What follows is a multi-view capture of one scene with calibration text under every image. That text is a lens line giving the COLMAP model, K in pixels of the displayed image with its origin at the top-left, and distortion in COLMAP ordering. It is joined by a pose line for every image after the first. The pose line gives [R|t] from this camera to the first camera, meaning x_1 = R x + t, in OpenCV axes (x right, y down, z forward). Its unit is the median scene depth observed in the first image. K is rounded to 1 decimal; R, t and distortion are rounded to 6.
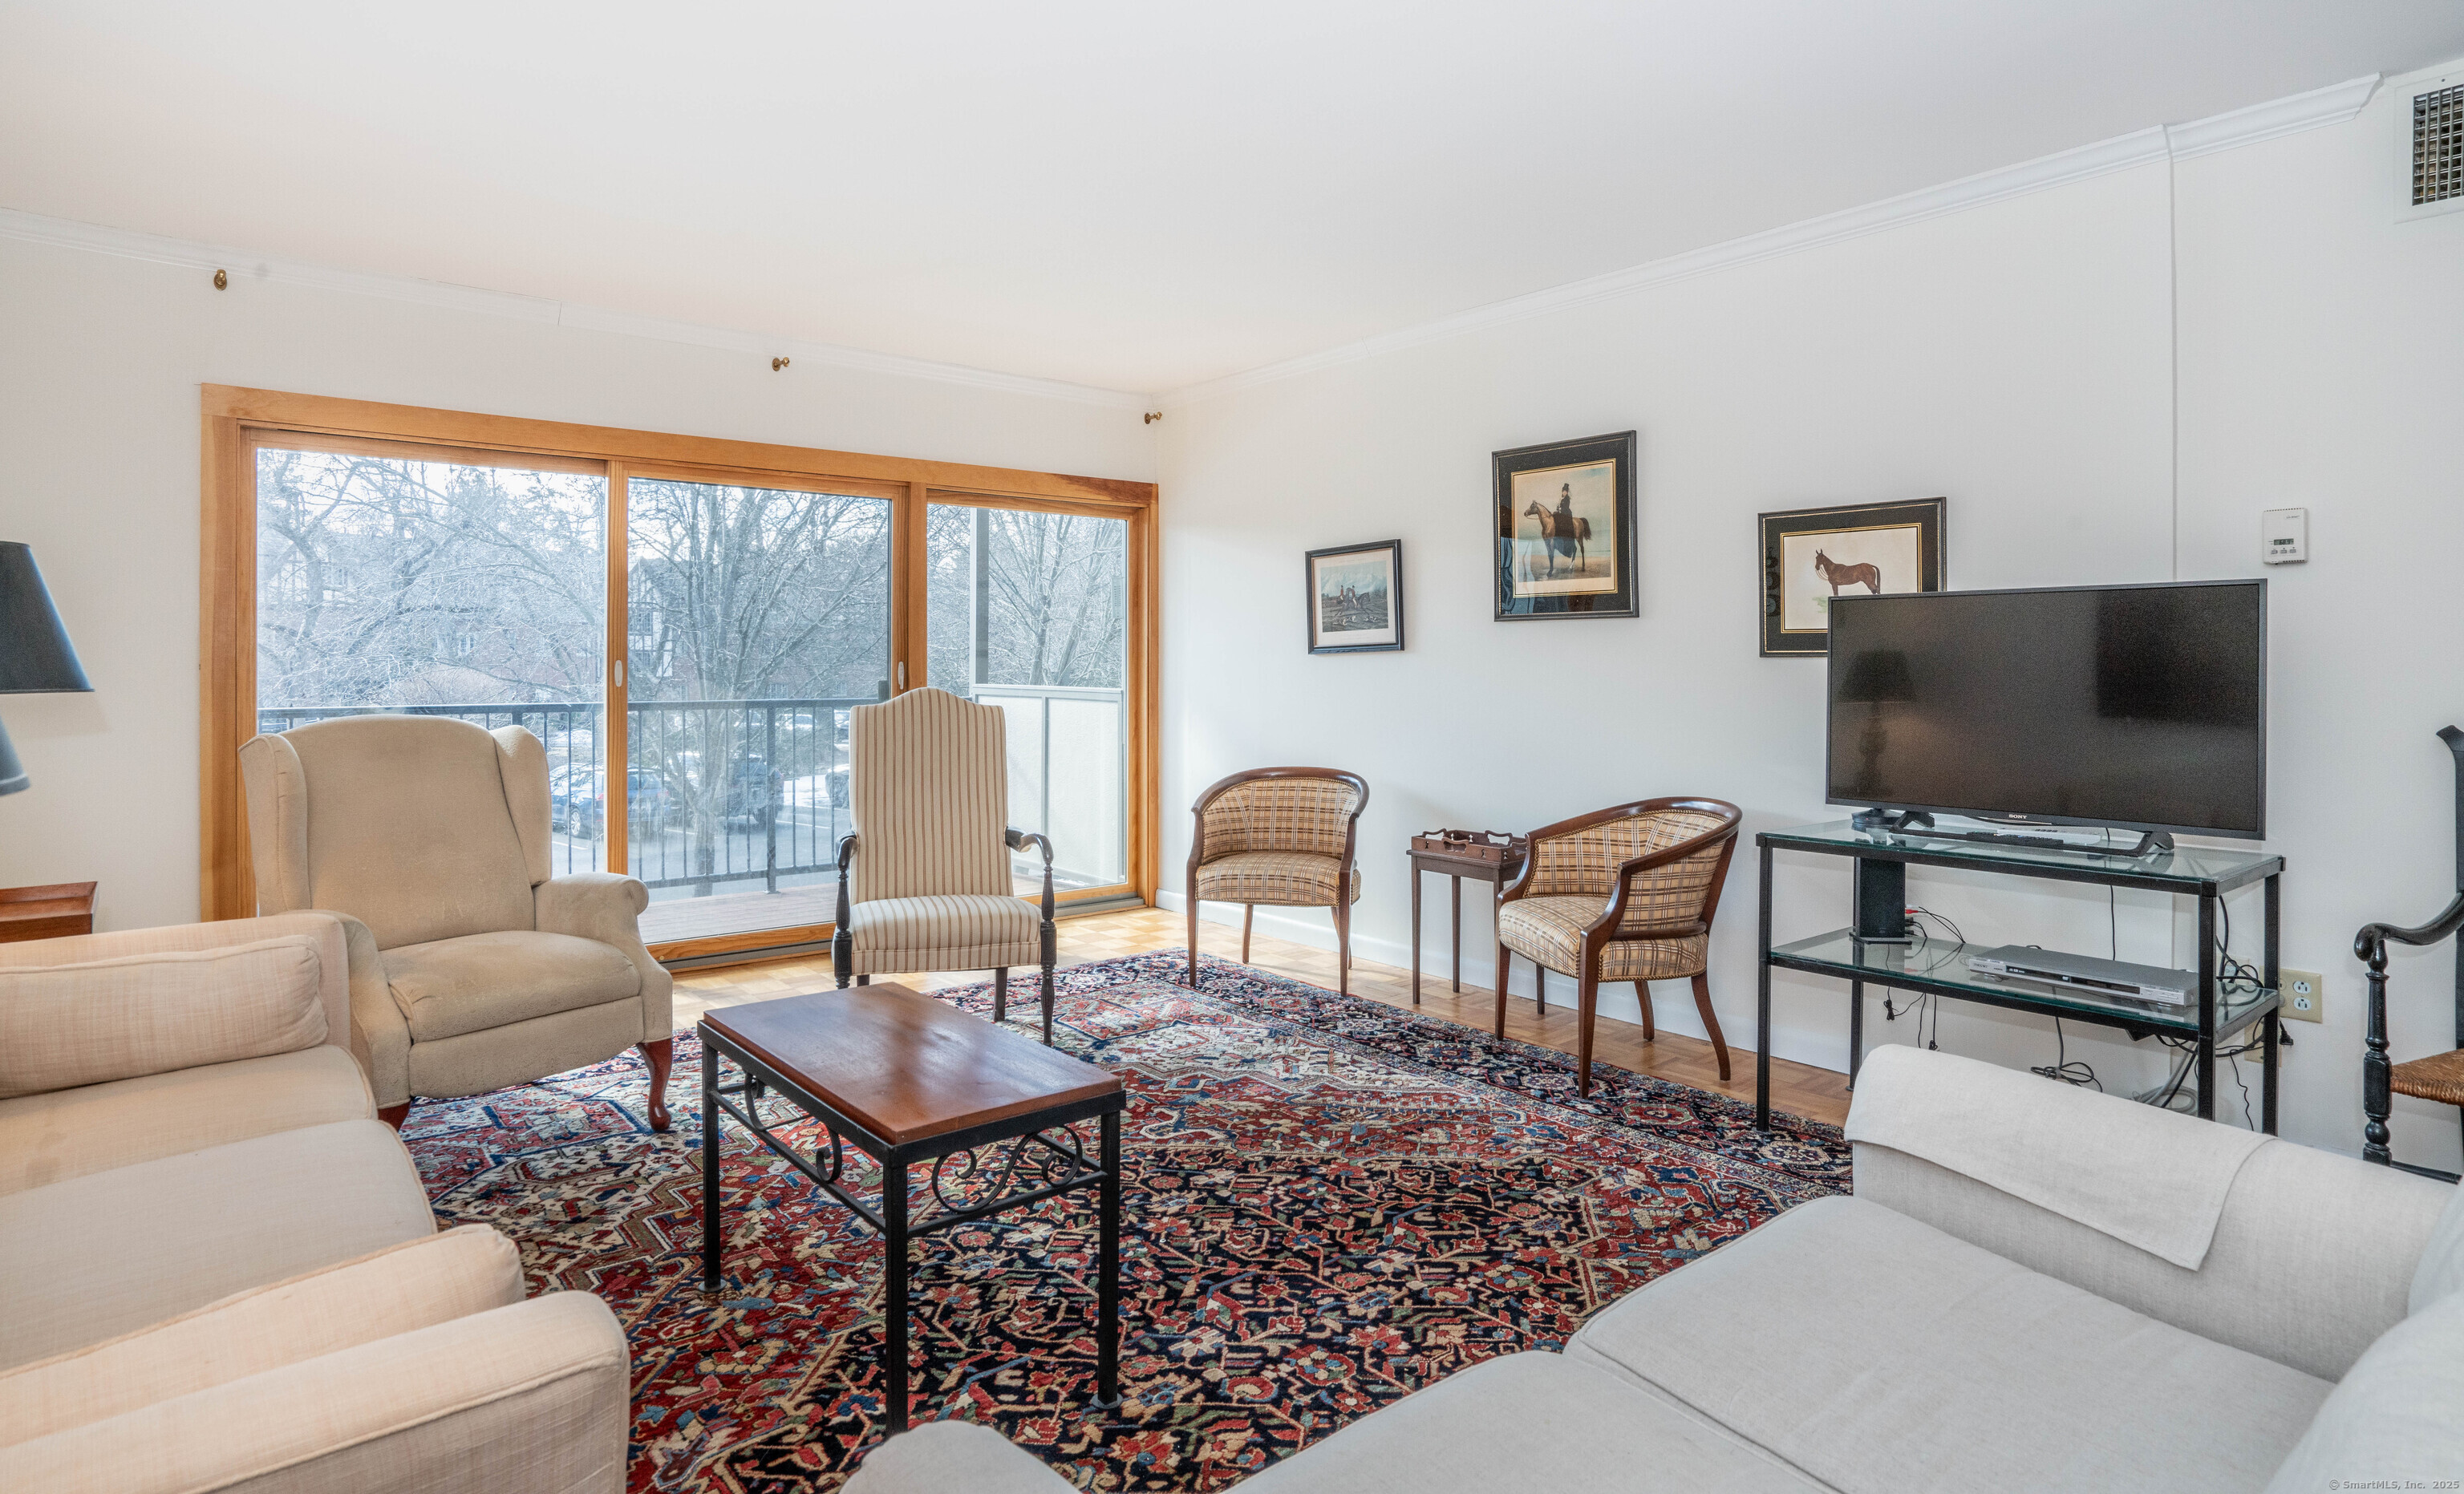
lens RADIAL K [[1310.7, 0, 1227.9], [0, 1310.7, 673.7], [0, 0, 1]] dist [-0.032279, 0.002106]
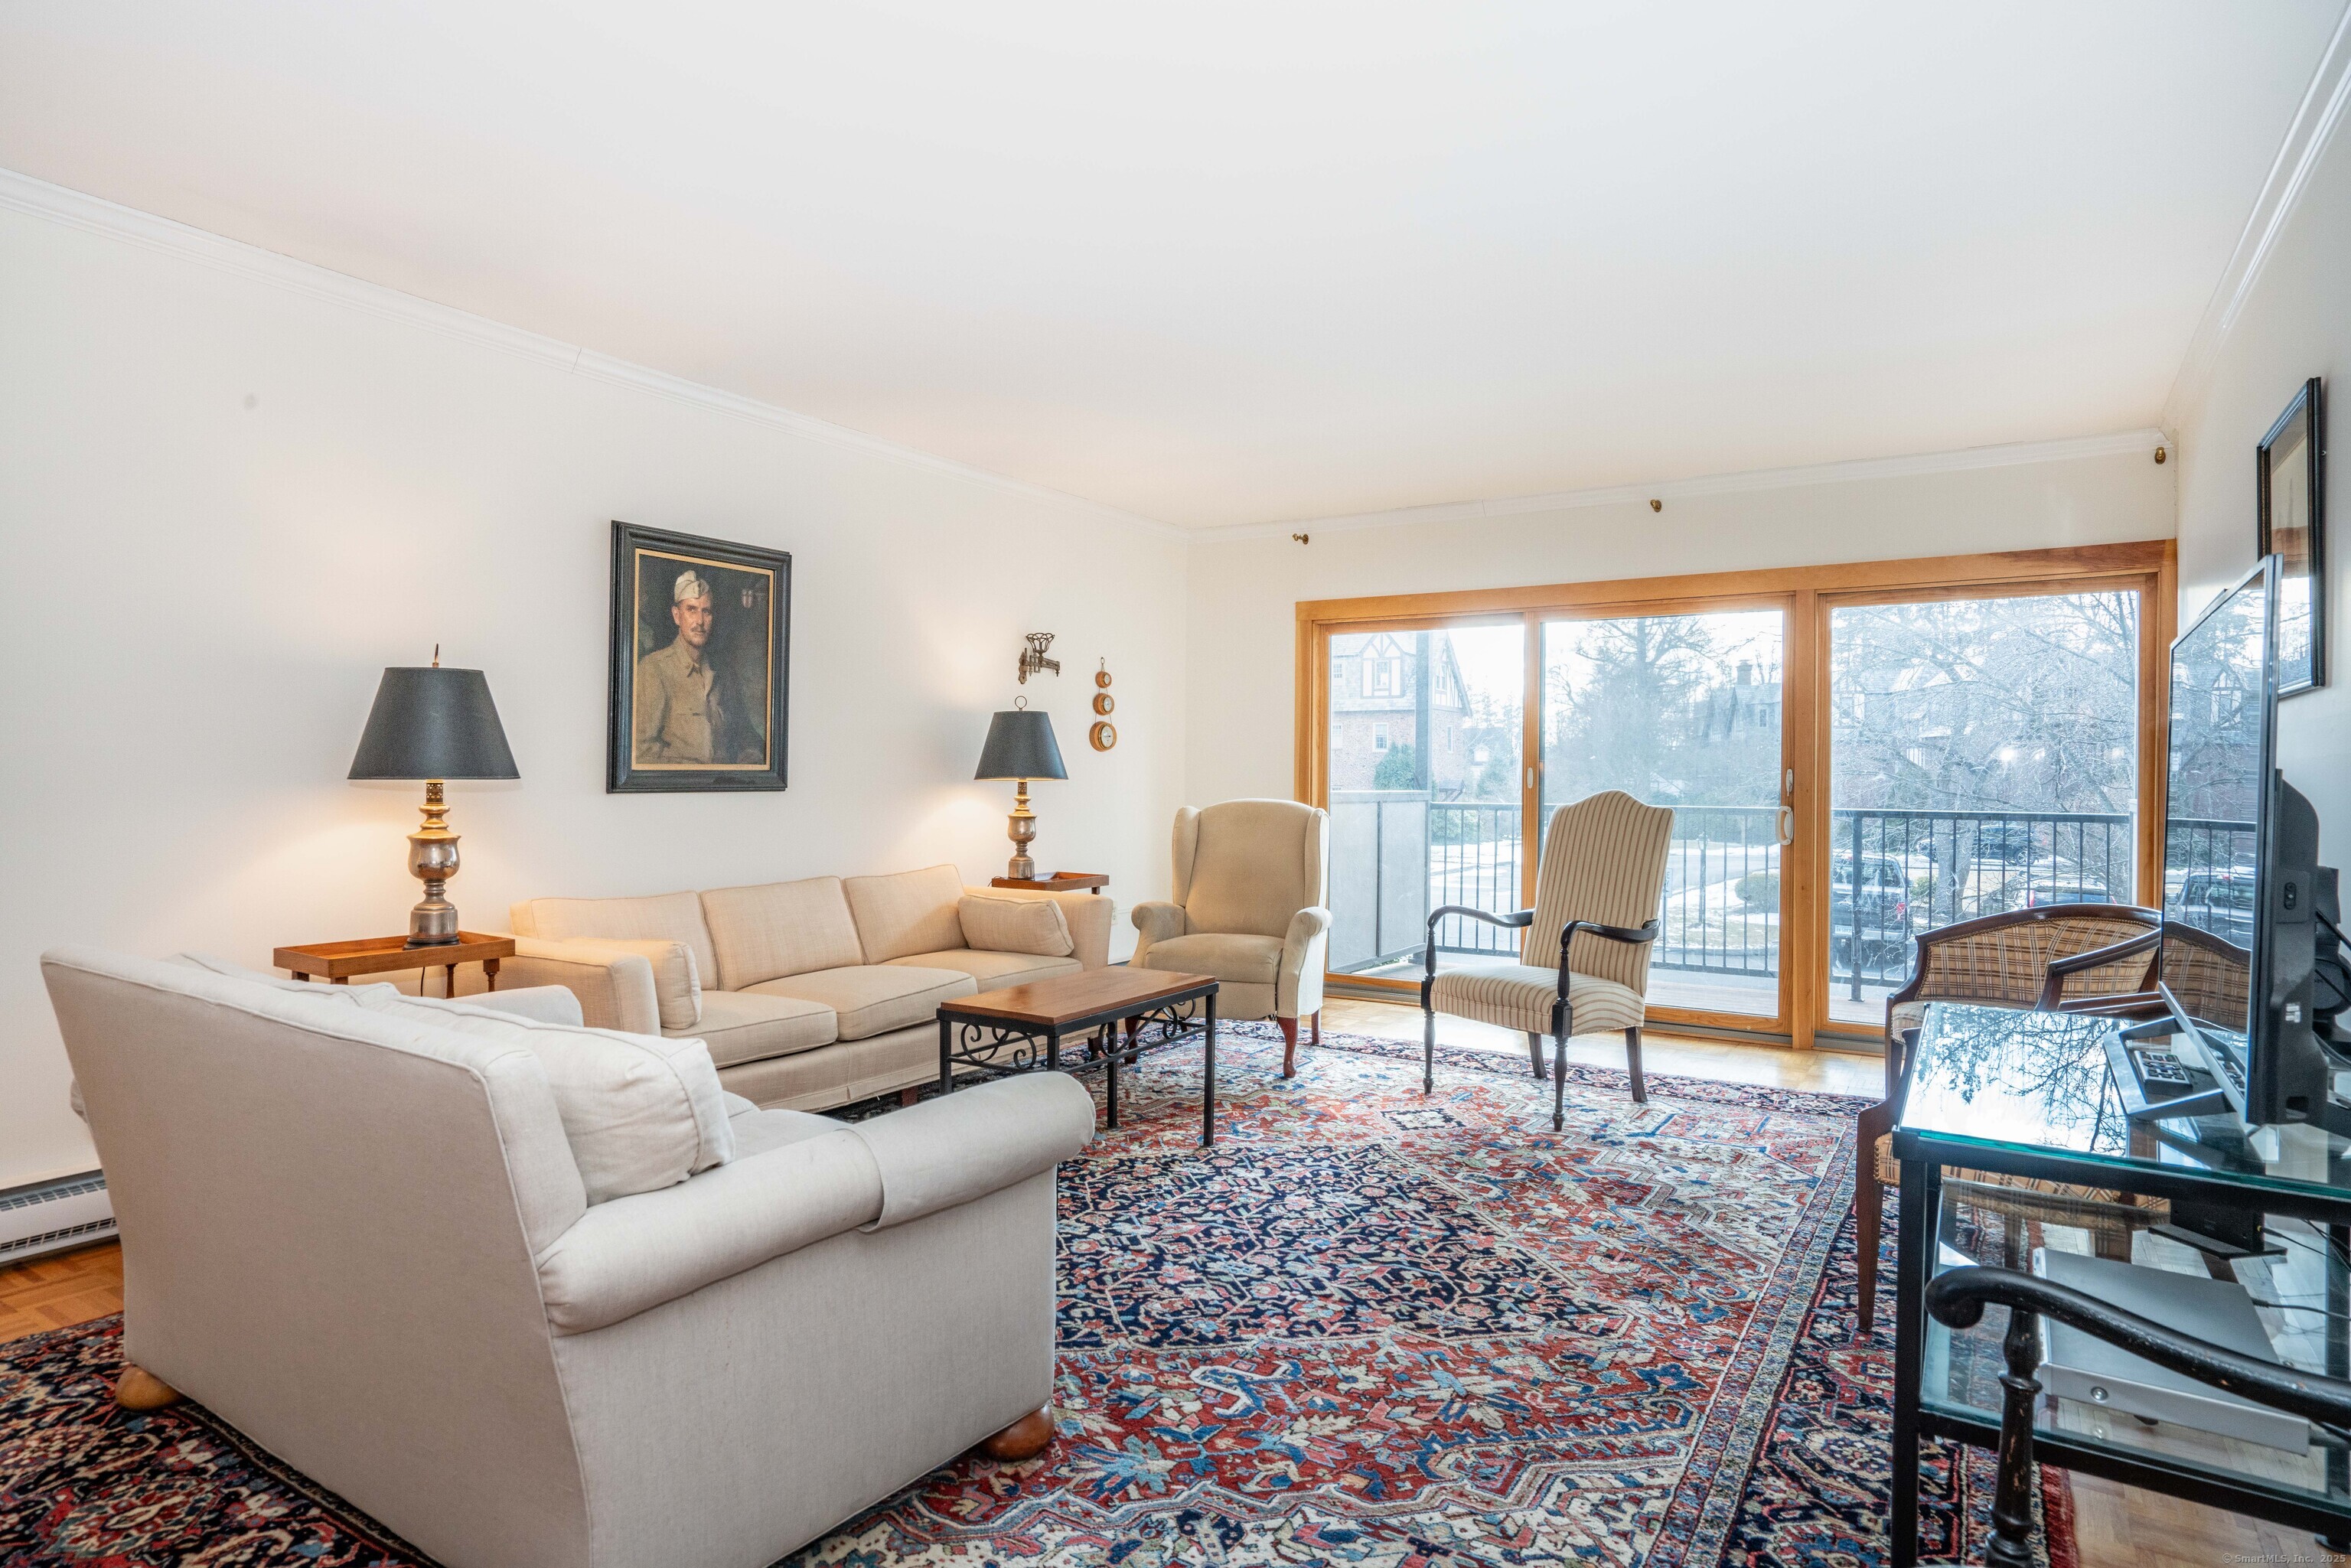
lens RADIAL K [[1268.3, 0, 1149.0], [0, 1268.3, 758.7], [0, 0, 1]] dist [-0.034648, 0.016799]
pose [[0.302342, -0.012651, -0.953115, 0.910550], [-0.012127, 0.999780, -0.017117, 0.010322], [0.953122, 0.016734, 0.302123, 0.398968]]
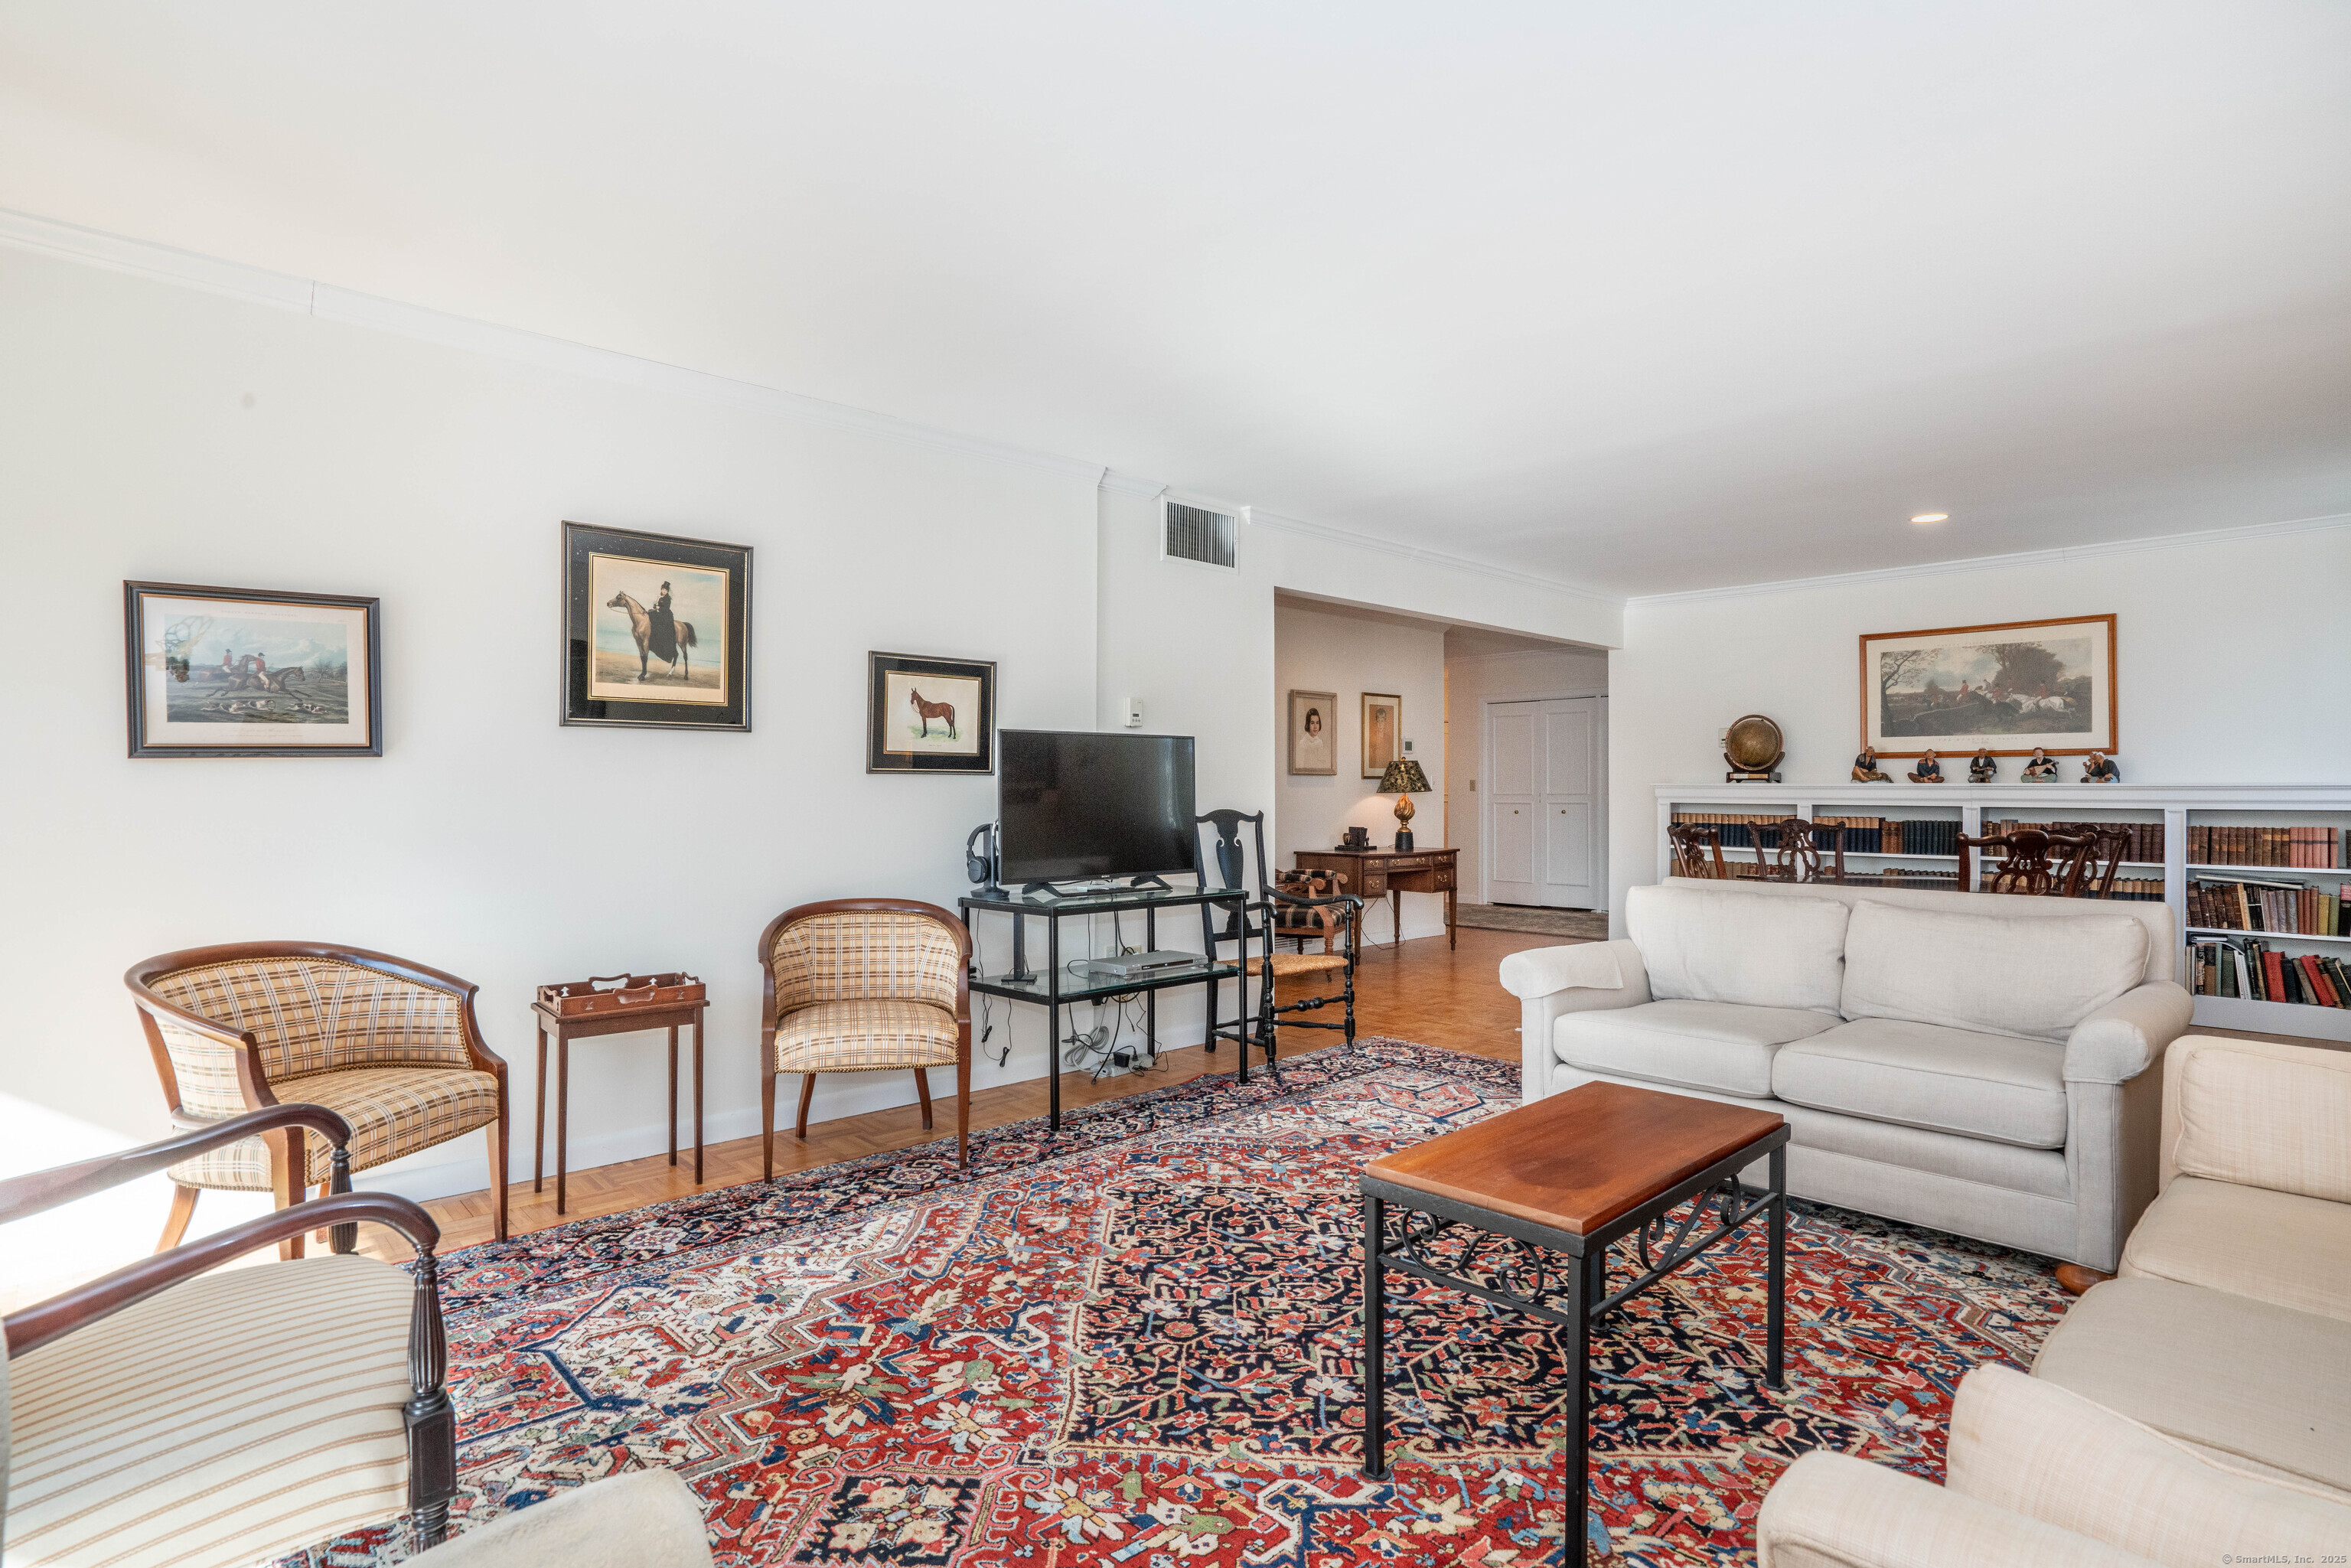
lens RADIAL K [[1211.1, 0, 1146.6], [0, 1211.1, 772.7], [0, 0, 1]] dist [-0.035365, 0.006721]
pose [[-0.064506, 0.011313, 0.997853, -0.822447], [0.005035, 0.999927, -0.011011, -0.000077], [-0.997905, 0.004314, -0.064558, 0.973446]]
